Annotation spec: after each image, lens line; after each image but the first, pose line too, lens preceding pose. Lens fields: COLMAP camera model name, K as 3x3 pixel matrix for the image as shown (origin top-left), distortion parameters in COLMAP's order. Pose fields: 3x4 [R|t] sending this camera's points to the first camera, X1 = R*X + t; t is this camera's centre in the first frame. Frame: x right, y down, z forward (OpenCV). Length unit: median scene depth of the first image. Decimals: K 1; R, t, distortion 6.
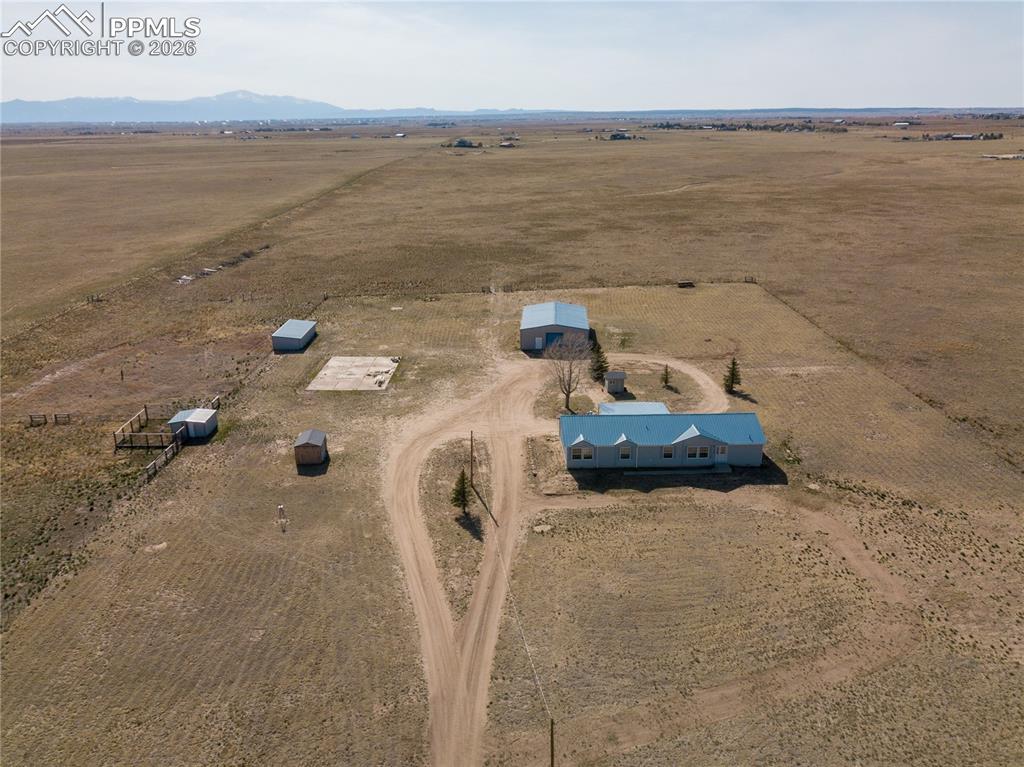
lens RADIAL K [[777.4, 0, 511.0], [0, 777.4, 380.9], [0, 0, 1]] dist [0.019023, -0.016750]
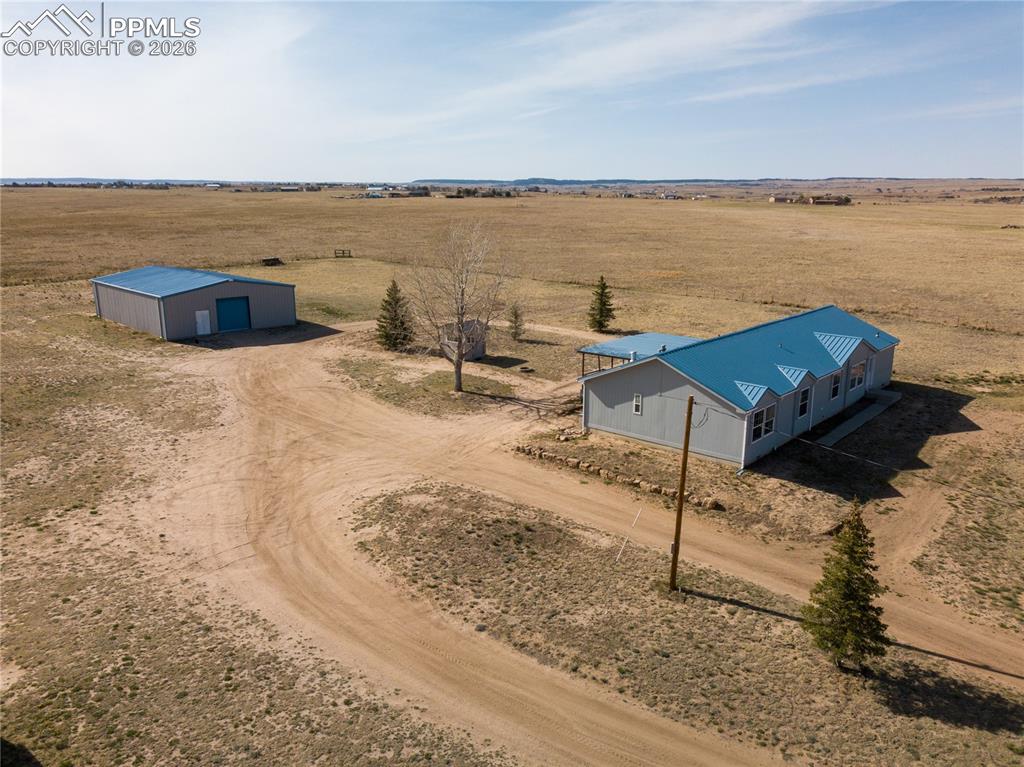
lens RADIAL K [[777.4, 0, 517.6], [0, 777.4, 381.9], [0, 0, 1]] dist [0.019023, -0.016750]
pose [[0.680114, -0.164965, 0.714305, -0.226764], [0.225337, 0.974225, 0.010441, 0.032007], [-0.697617, 0.153858, 0.699756, 0.634503]]
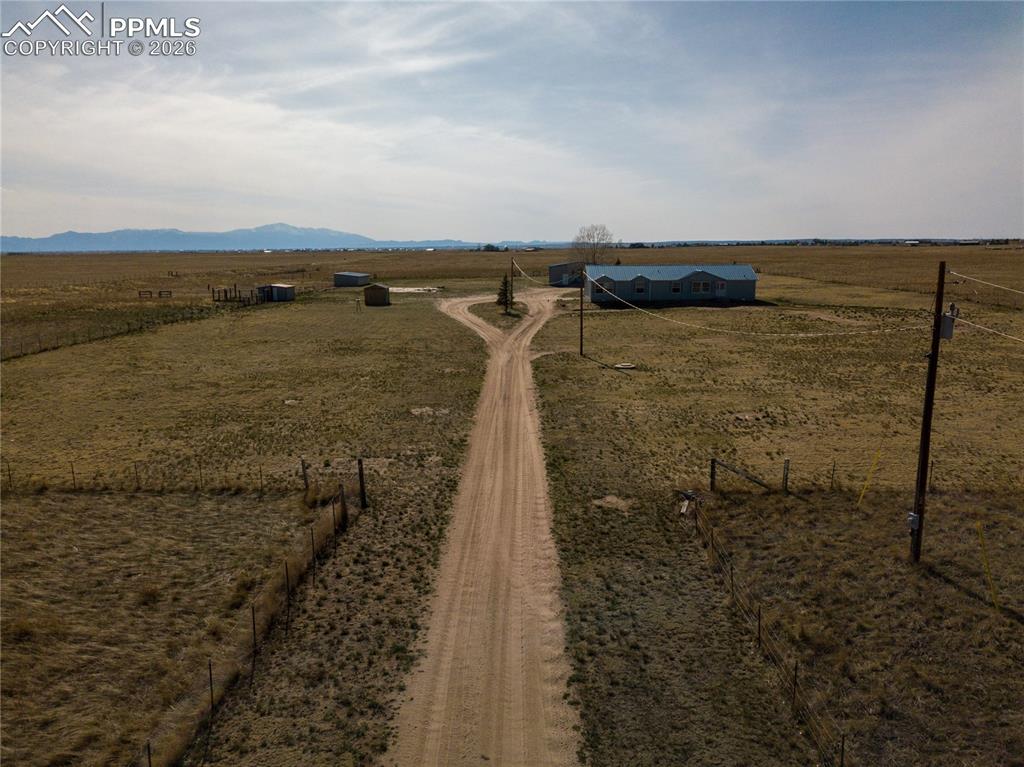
lens RADIAL K [[777.4, 0, 509.6], [0, 777.4, 382.9], [0, 0, 1]] dist [0.019023, -0.016750]
pose [[0.999488, 0.009703, -0.030473, -0.012455], [-0.014301, 0.987887, -0.154517, 0.339264], [0.028605, 0.154874, 0.987520, -0.130531]]
